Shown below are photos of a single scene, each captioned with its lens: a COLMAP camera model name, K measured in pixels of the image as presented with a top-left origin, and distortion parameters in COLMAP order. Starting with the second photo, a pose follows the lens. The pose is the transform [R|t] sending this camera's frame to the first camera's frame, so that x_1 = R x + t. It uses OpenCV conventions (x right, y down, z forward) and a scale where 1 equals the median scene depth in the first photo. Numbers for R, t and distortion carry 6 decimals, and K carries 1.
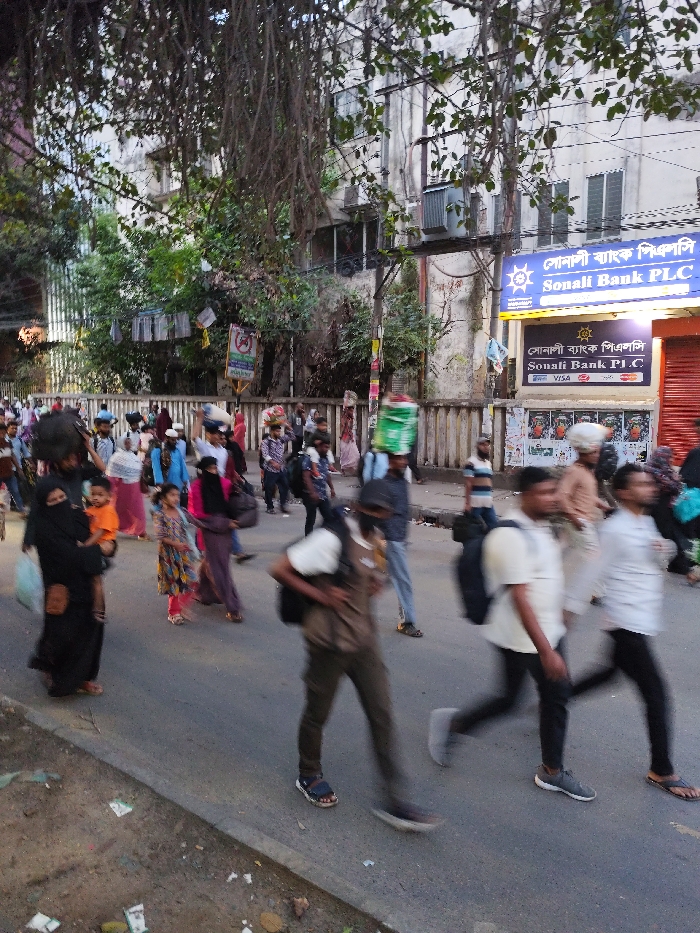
lens RADIAL K [[642.0, 0, 357.1], [0, 642.0, 459.2], [0, 0, 1]] dist [0.039550, -0.043286]
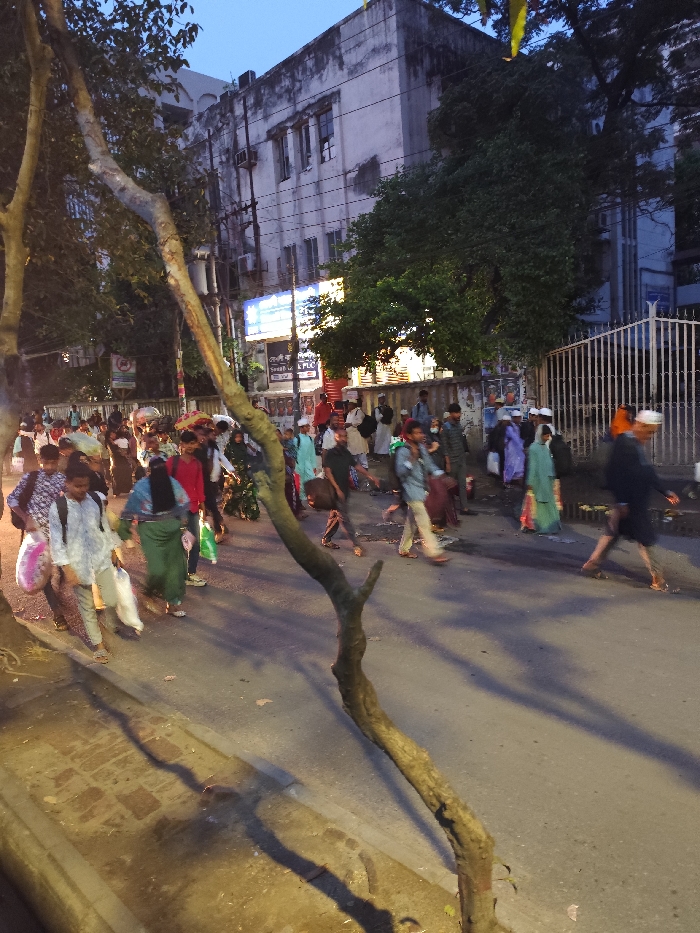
lens RADIAL K [[642.0, 0, 358.7], [0, 642.0, 459.7], [0, 0, 1]] dist [0.039550, -0.043286]
pose [[0.986037, -0.053539, -0.157685, 0.776722], [0.056660, 0.998275, 0.015362, 0.064616], [0.156591, -0.024082, 0.987370, -0.536081]]
